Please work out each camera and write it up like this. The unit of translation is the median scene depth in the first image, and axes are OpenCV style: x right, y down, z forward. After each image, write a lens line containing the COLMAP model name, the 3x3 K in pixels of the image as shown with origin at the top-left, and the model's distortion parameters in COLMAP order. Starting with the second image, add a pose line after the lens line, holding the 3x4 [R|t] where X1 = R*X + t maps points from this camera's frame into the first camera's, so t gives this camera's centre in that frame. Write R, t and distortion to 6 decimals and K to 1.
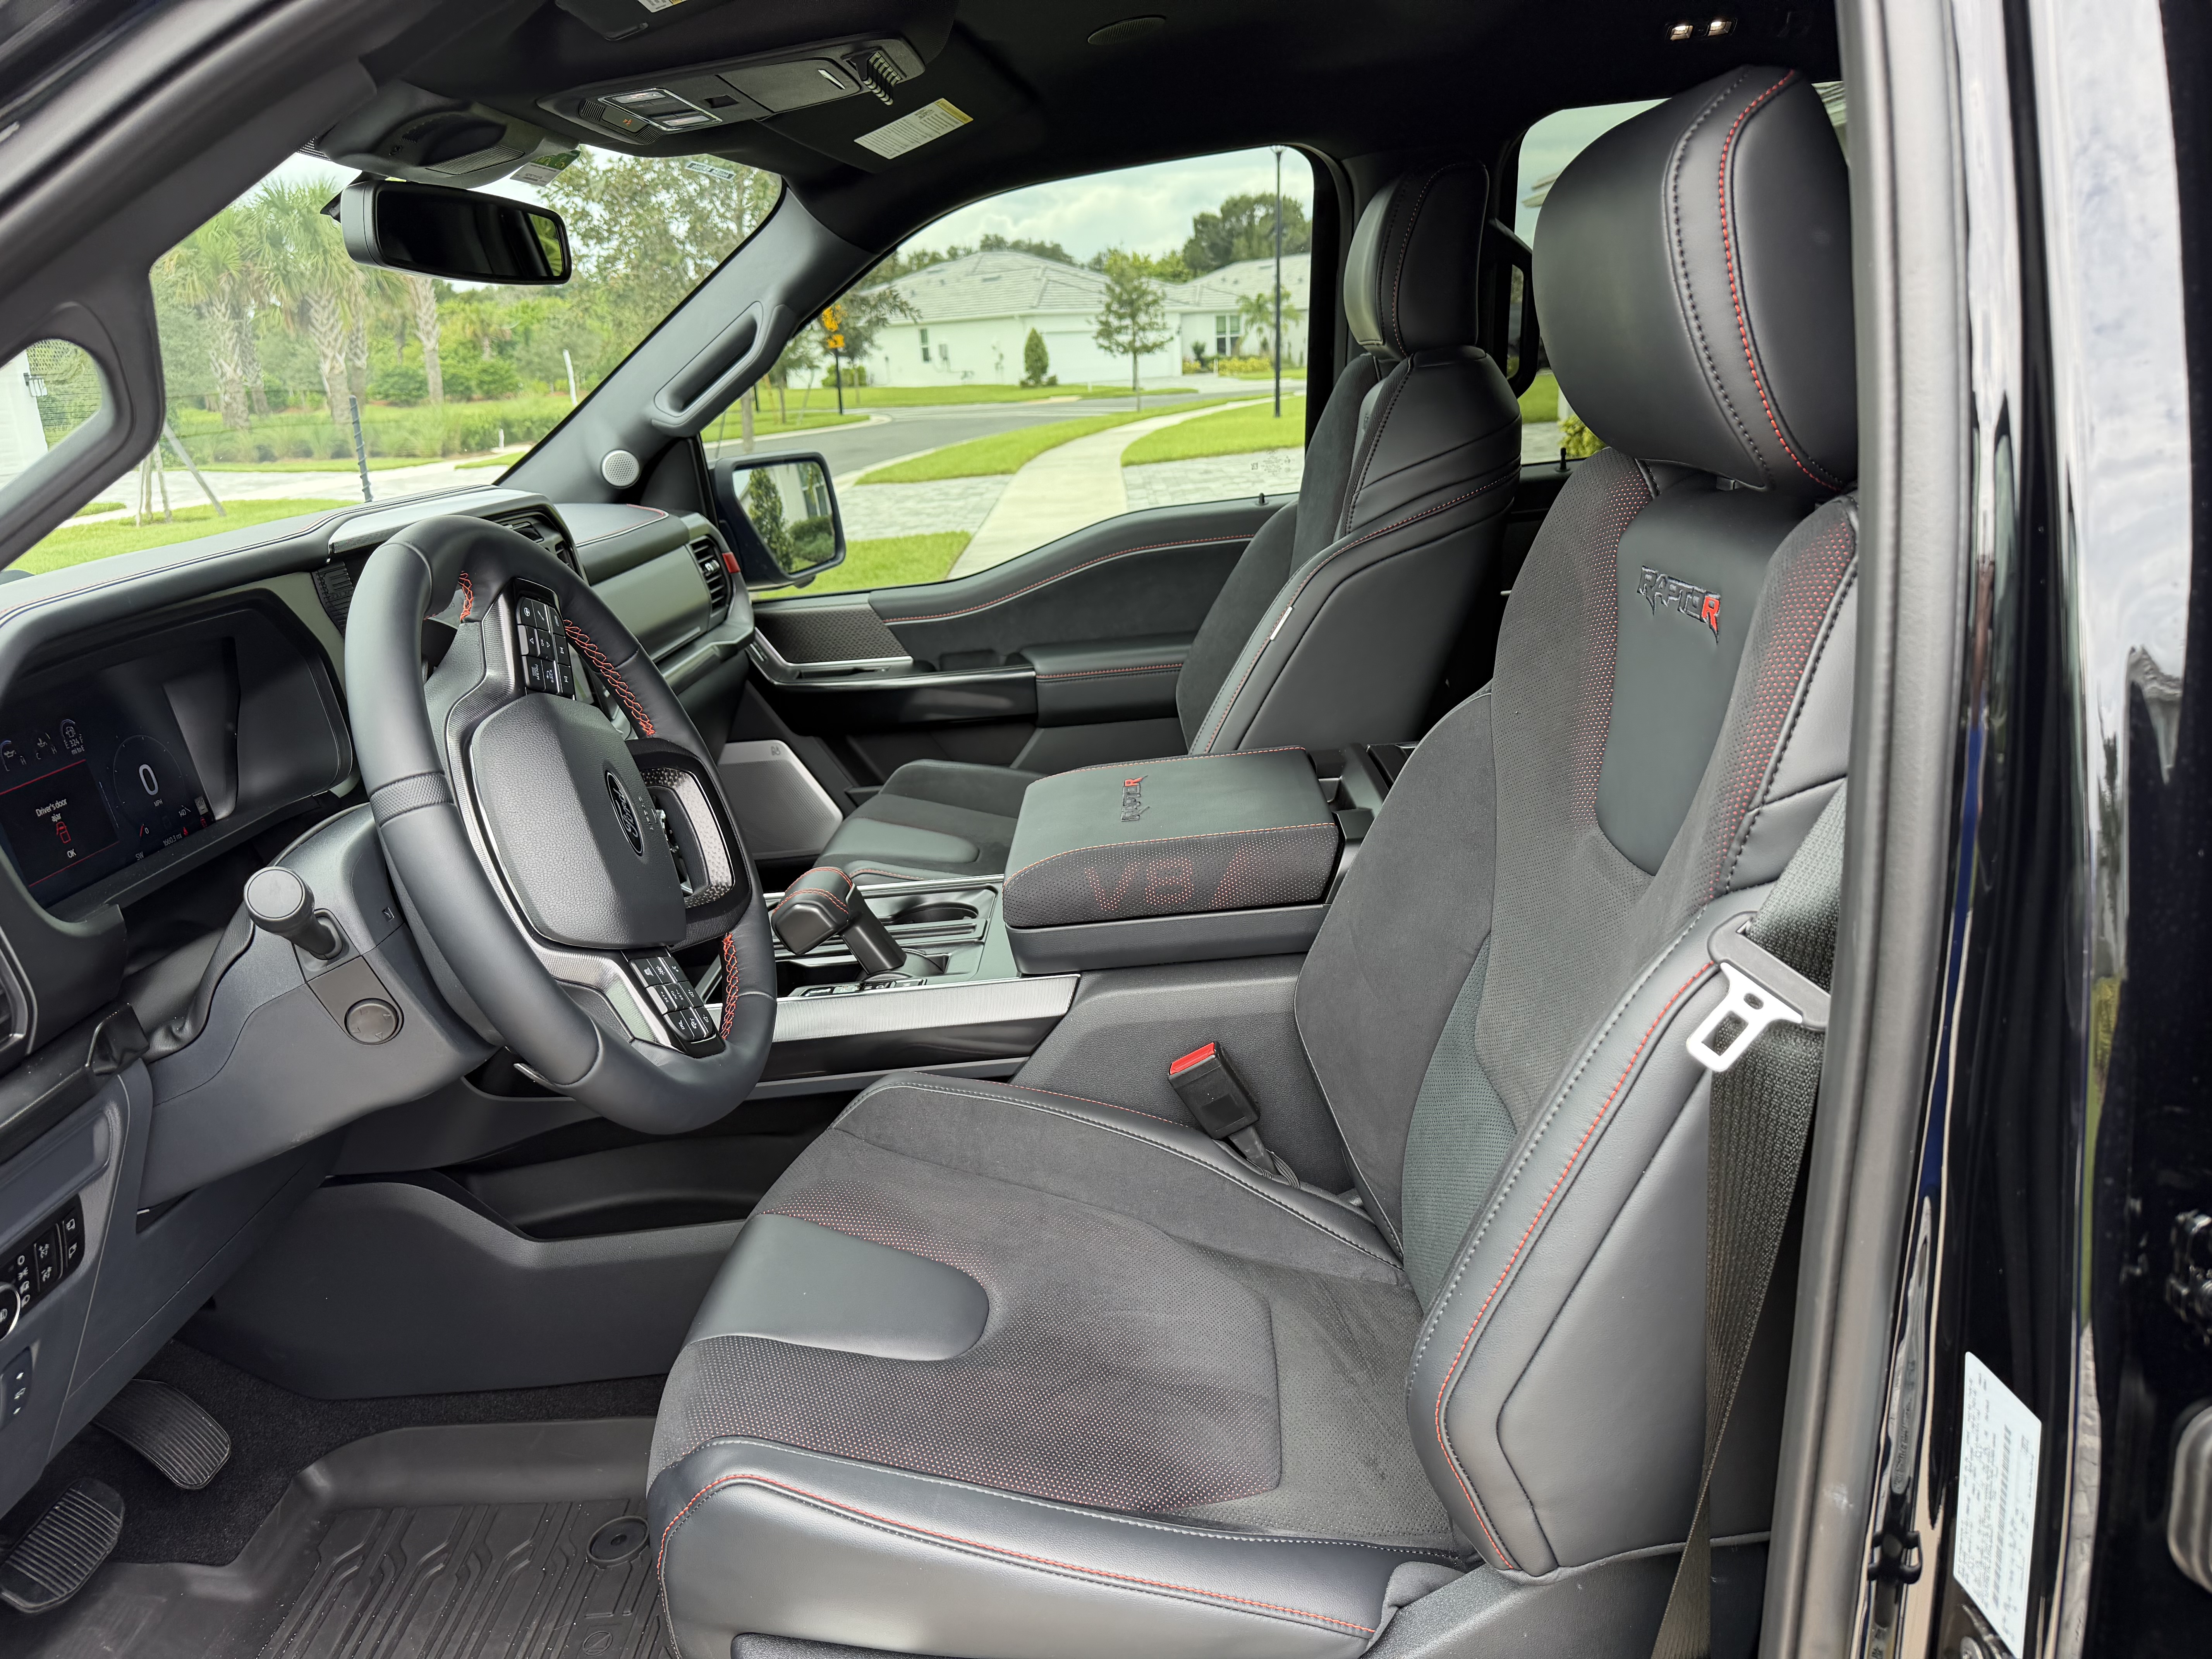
lens RADIAL K [[1588.8, 0, 1090.2], [0, 1588.8, 846.3], [0, 0, 1]] dist [0.022040, -0.034284]
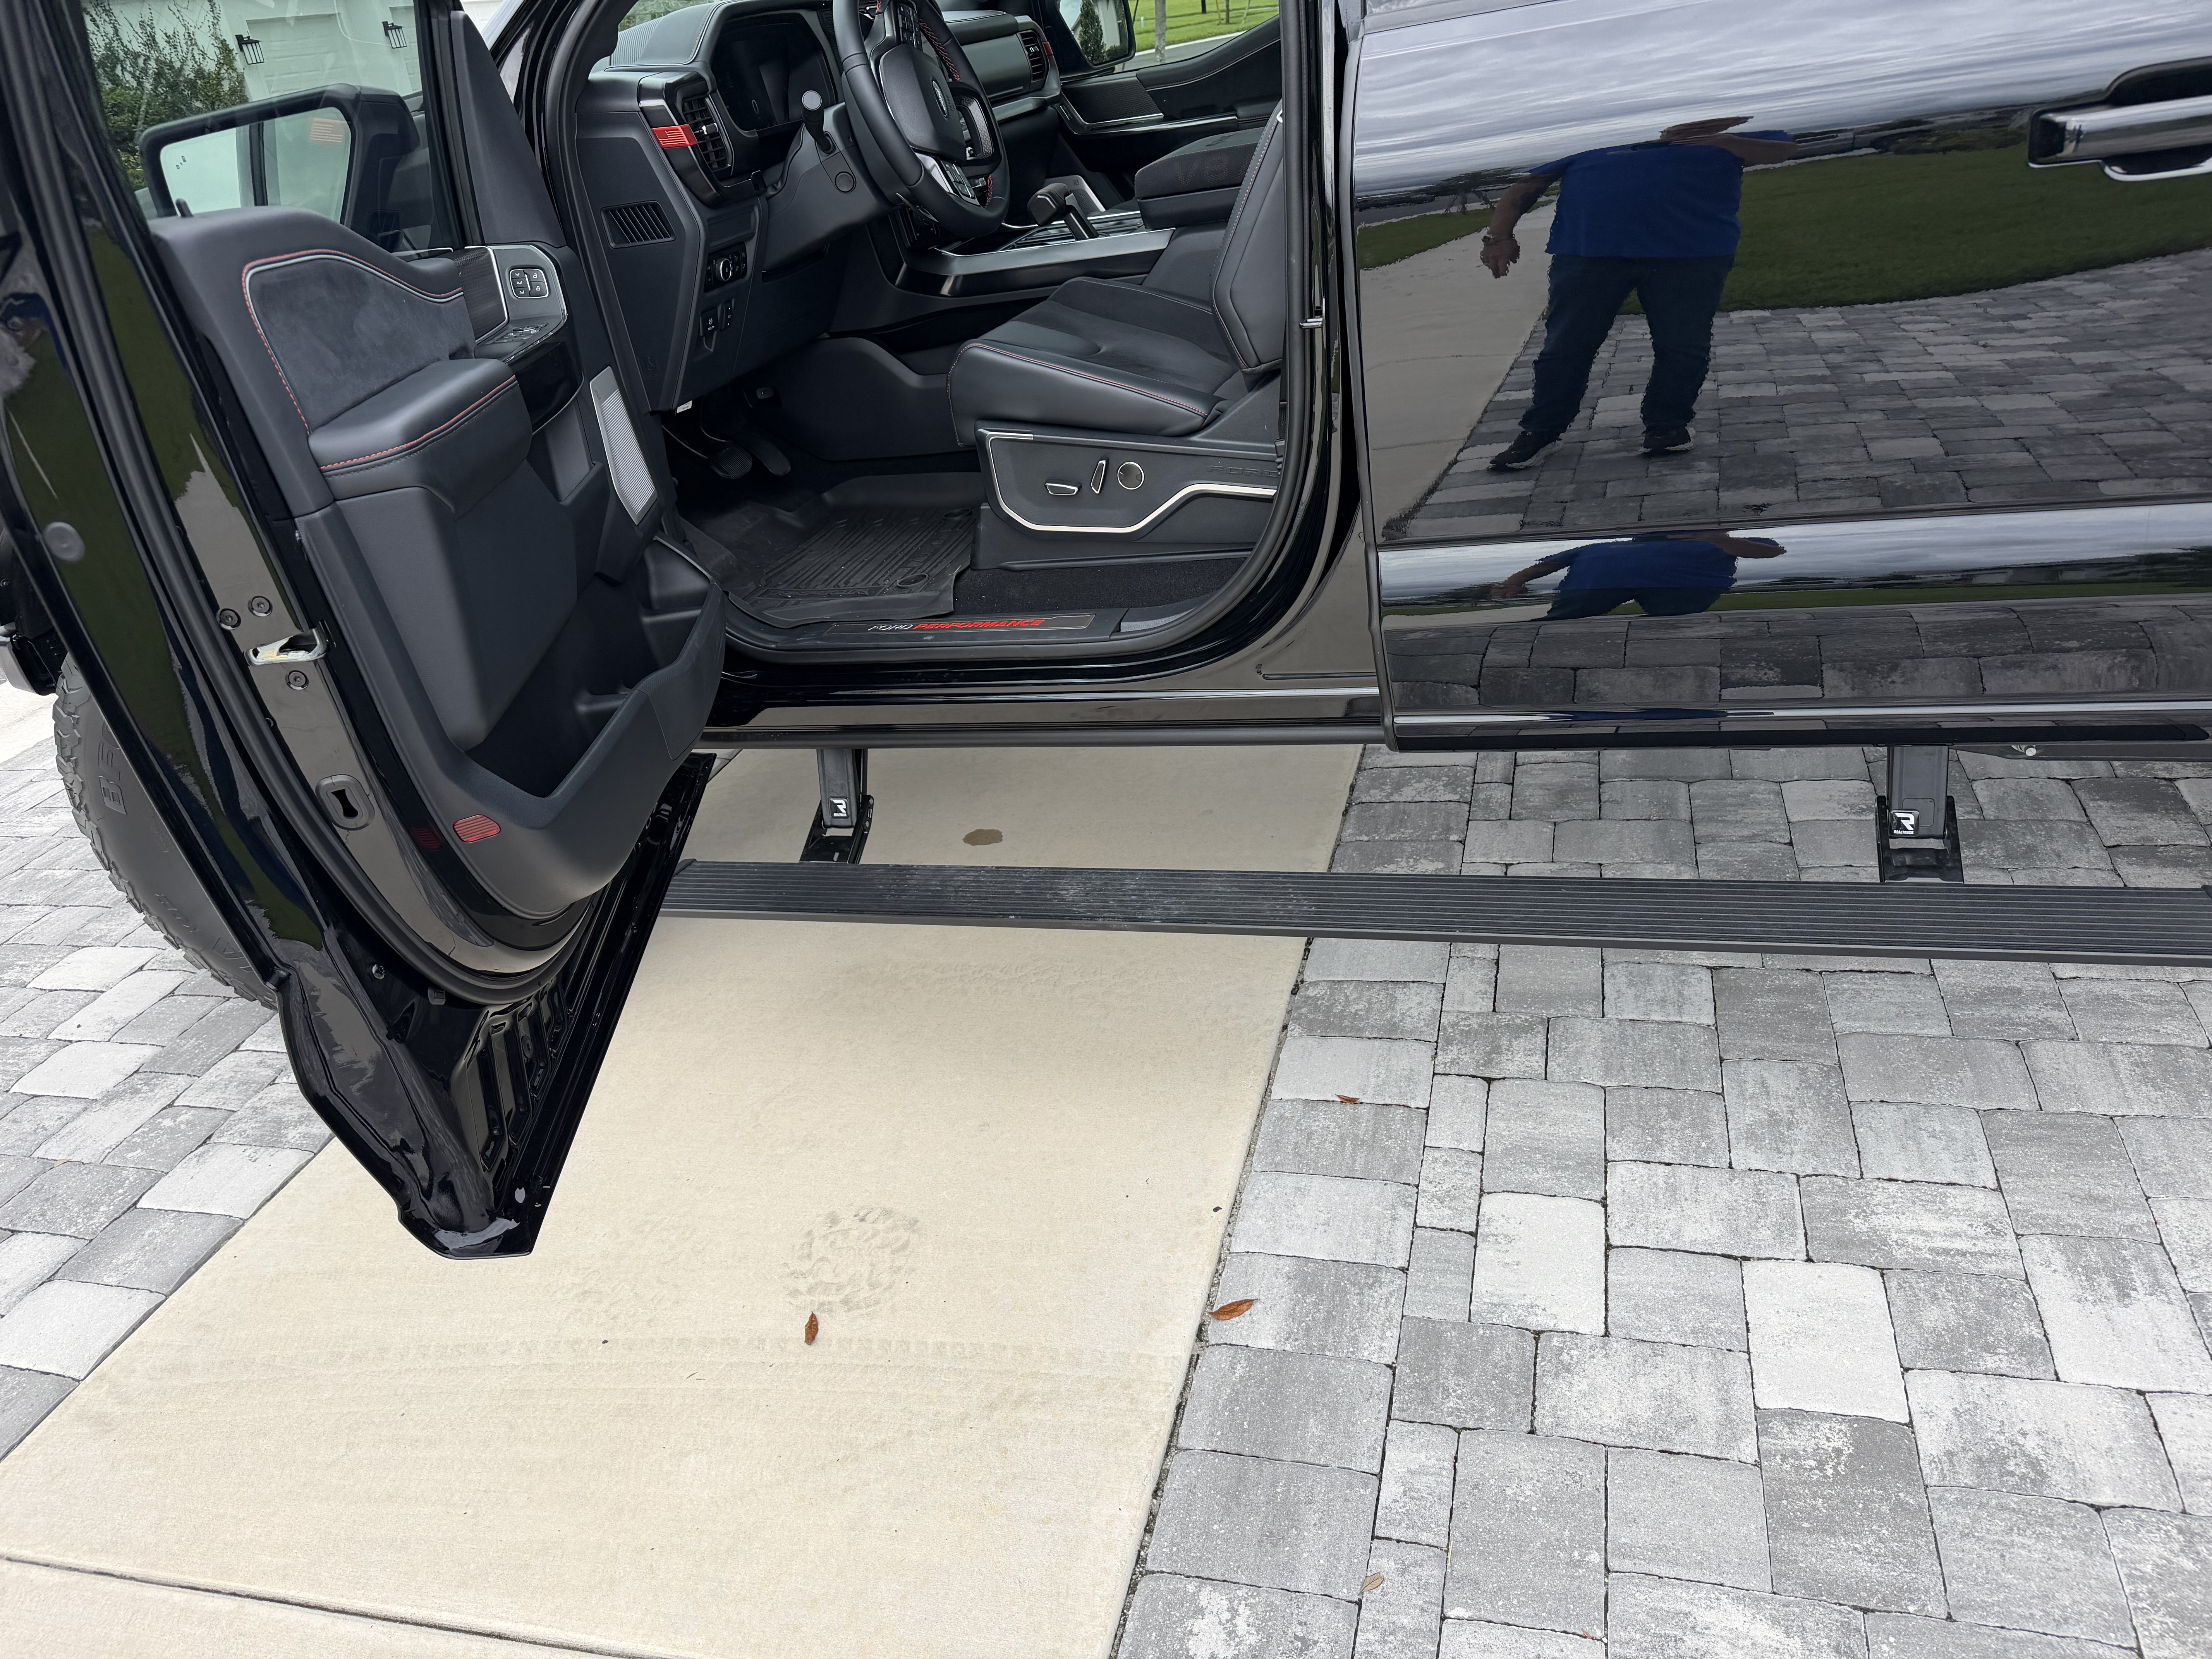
lens RADIAL K [[1588.8, 0, 1078.1], [0, 1588.8, 843.5], [0, 0, 1]] dist [0.022040, -0.034284]
pose [[0.960721, 0.080321, -0.265637, 0.302104], [-0.021572, 0.975918, 0.217067, 0.260964], [0.276675, -0.202811, 0.939318, -0.677827]]
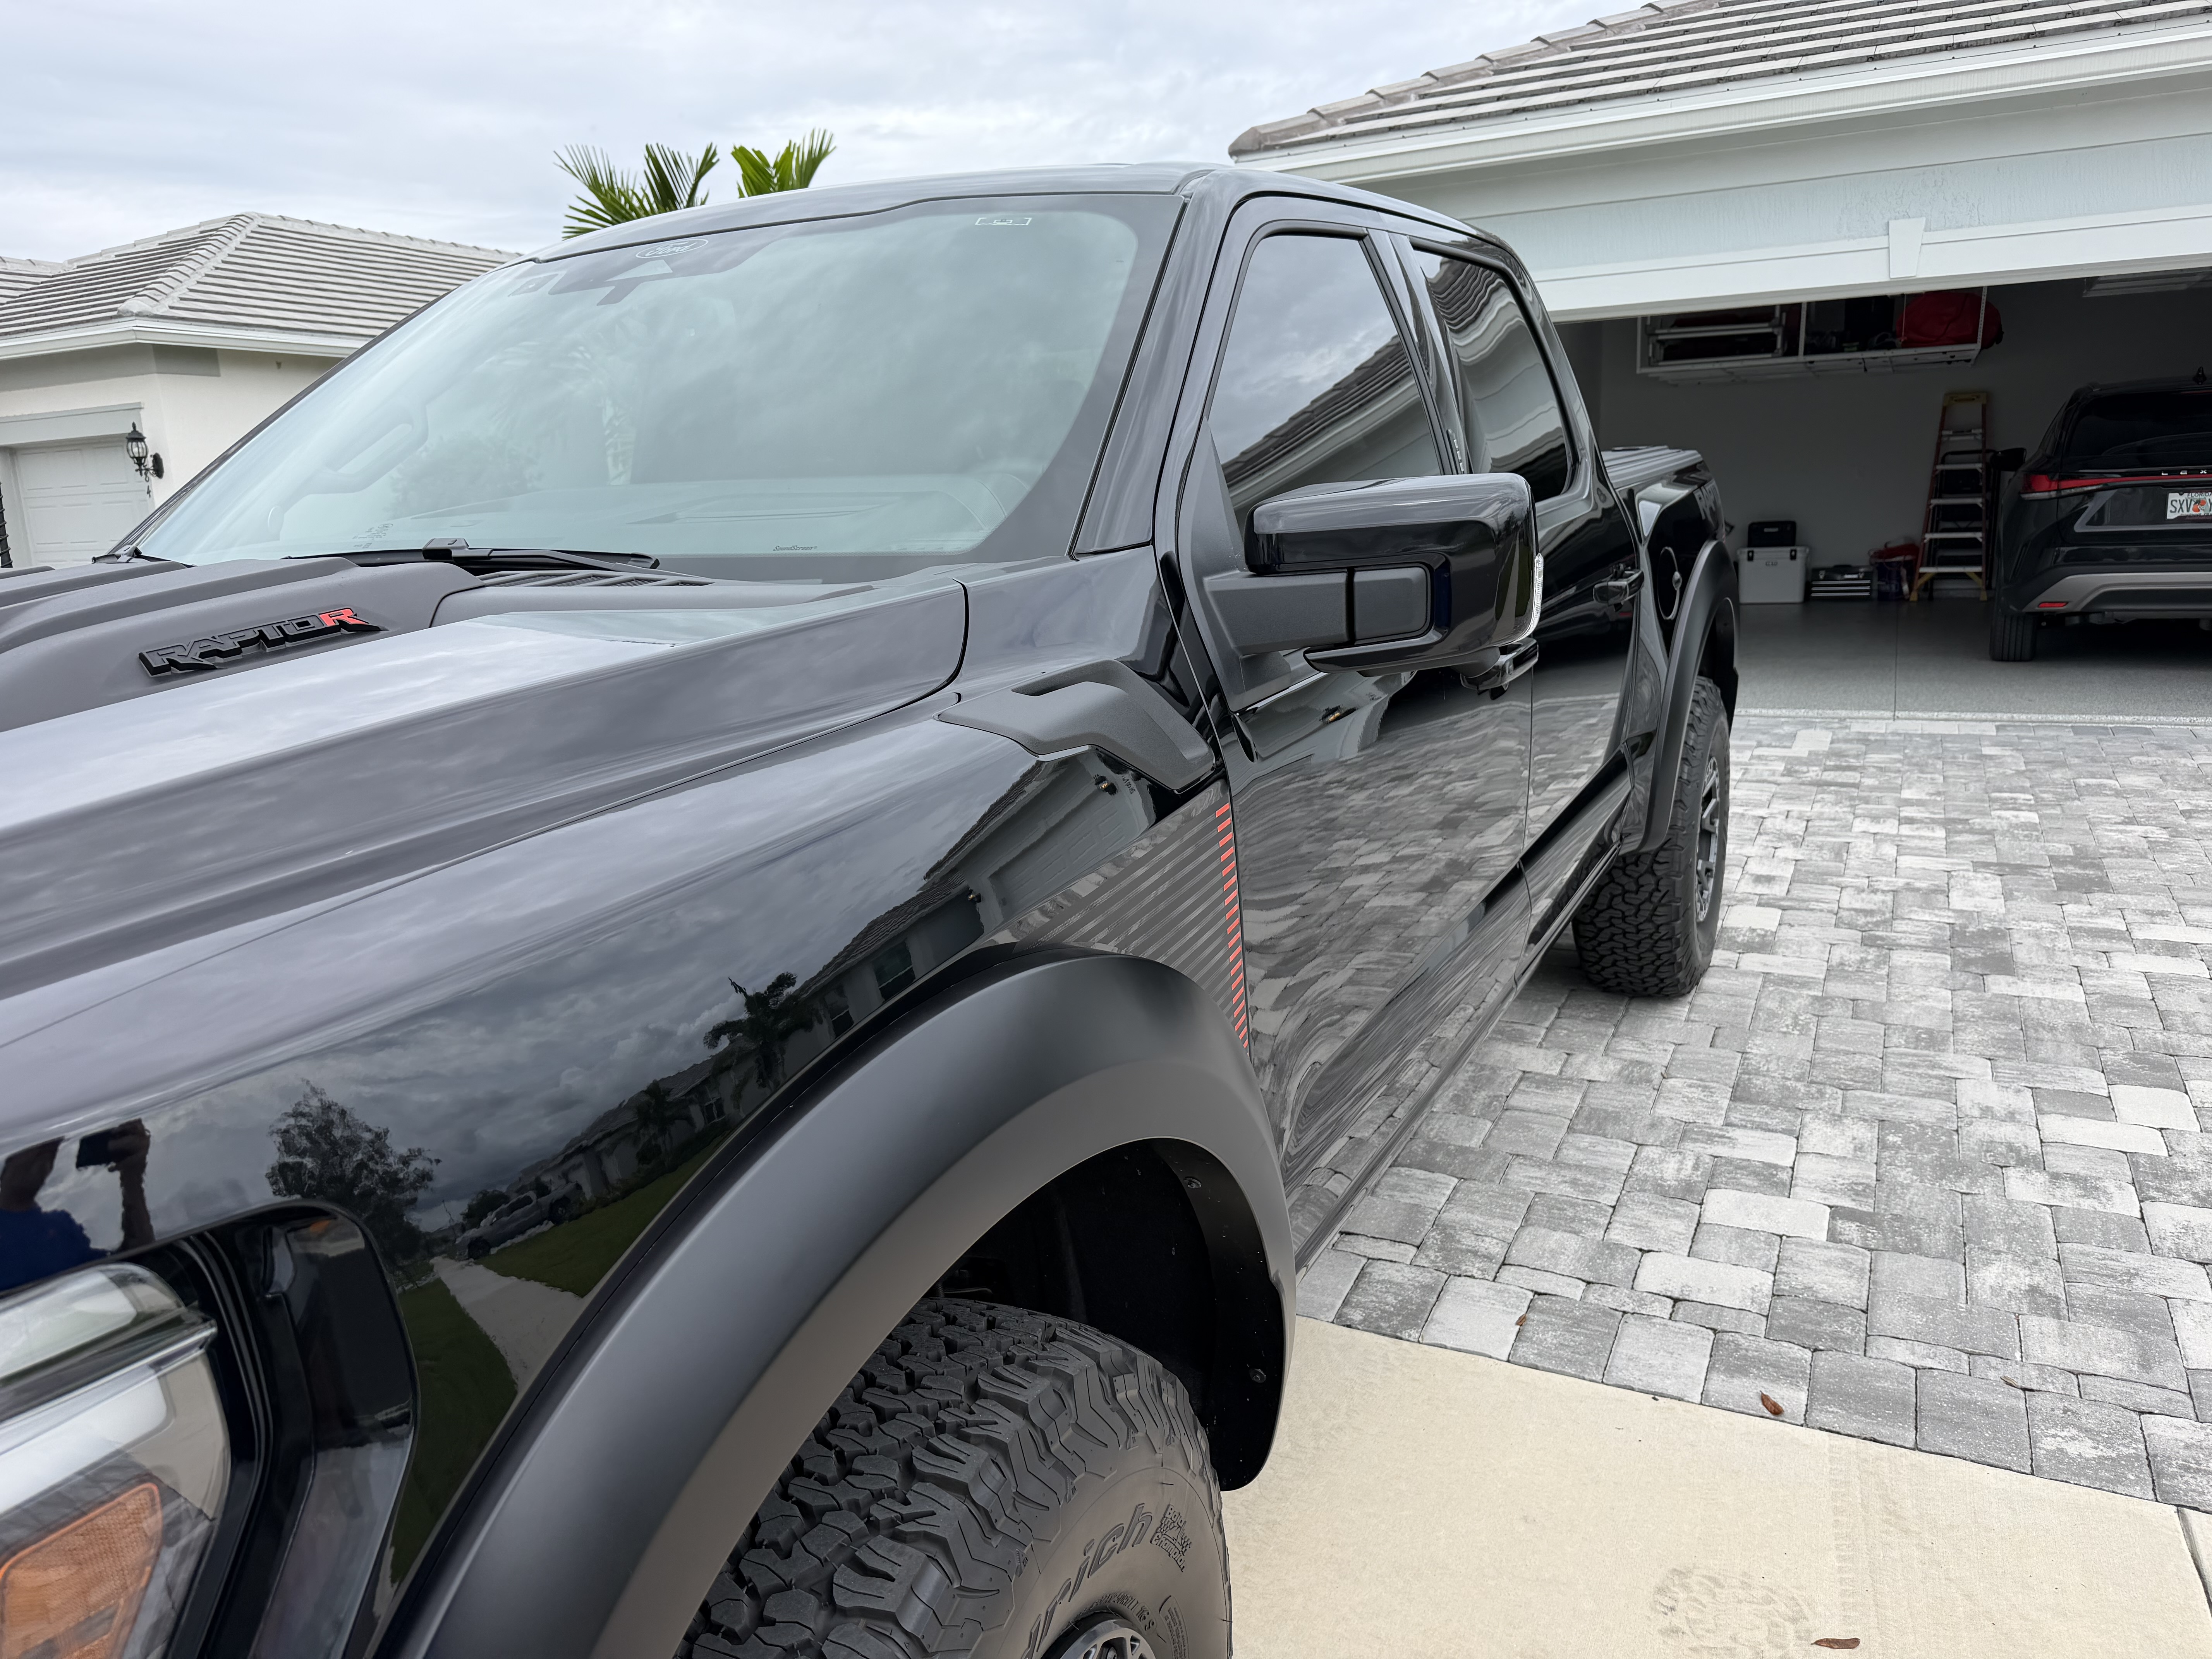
lens RADIAL K [[1588.8, 0, 1101.7], [0, 1588.8, 822.4], [0, 0, 1]] dist [0.022040, -0.034284]
pose [[0.437289, -0.148271, 0.887014, -1.164056], [0.287363, 0.957645, 0.018410, 0.130267], [-0.852174, 0.246845, 0.461375, -0.019875]]
